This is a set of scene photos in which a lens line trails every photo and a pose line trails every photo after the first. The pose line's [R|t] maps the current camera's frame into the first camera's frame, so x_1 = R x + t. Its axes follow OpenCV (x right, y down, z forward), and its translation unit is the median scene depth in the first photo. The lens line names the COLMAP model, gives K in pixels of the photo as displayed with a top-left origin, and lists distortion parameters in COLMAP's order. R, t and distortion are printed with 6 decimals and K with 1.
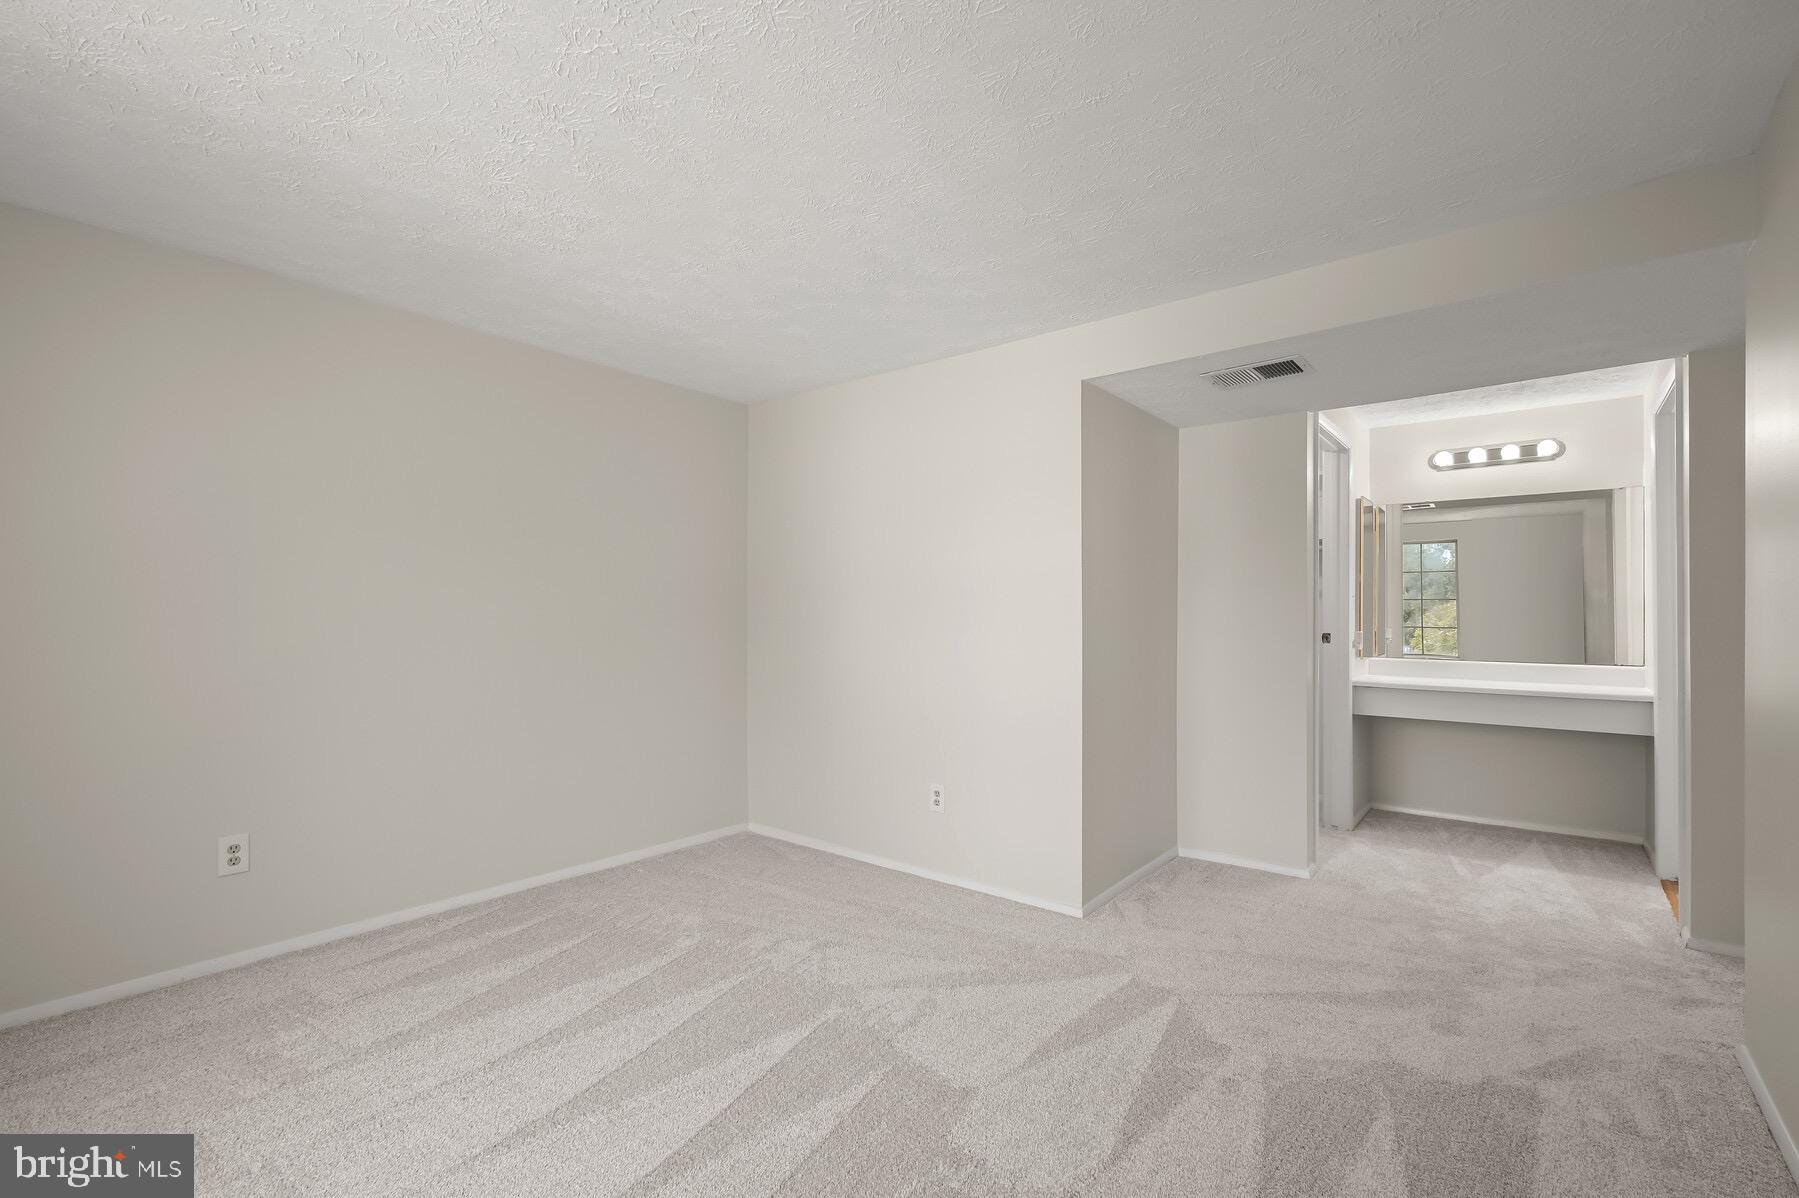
lens RADIAL K [[804.3, 0, 902.8], [0, 804.3, 606.1], [0, 0, 1]] dist [0.002652, 0.000372]
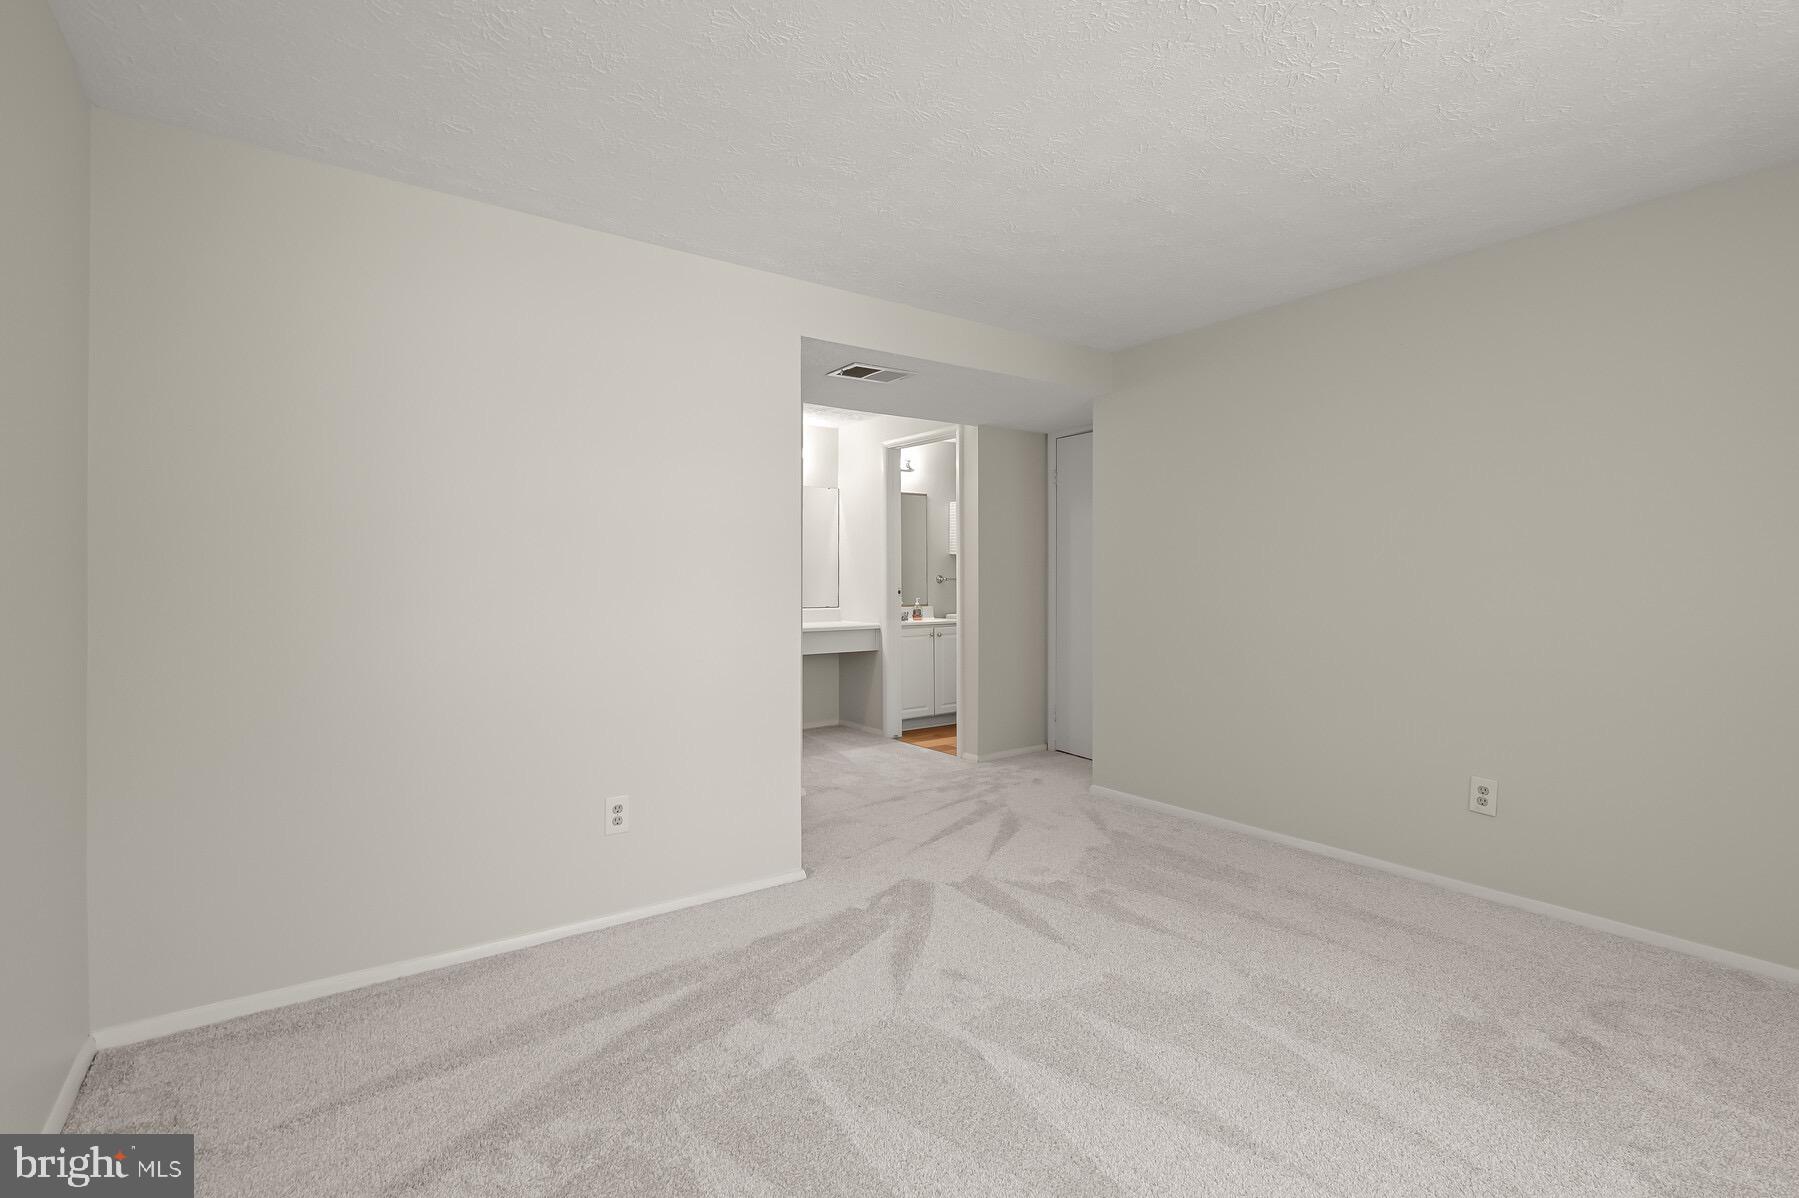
lens RADIAL K [[823.8, 0, 899.7], [0, 823.8, 567.0], [0, 0, 1]] dist [0.003674, 0.000479]
pose [[0.280486, 0.005272, 0.959844, -0.923590], [-0.004025, 0.999983, -0.004316, 0.007484], [-0.959850, -0.002652, 0.280502, 0.760279]]
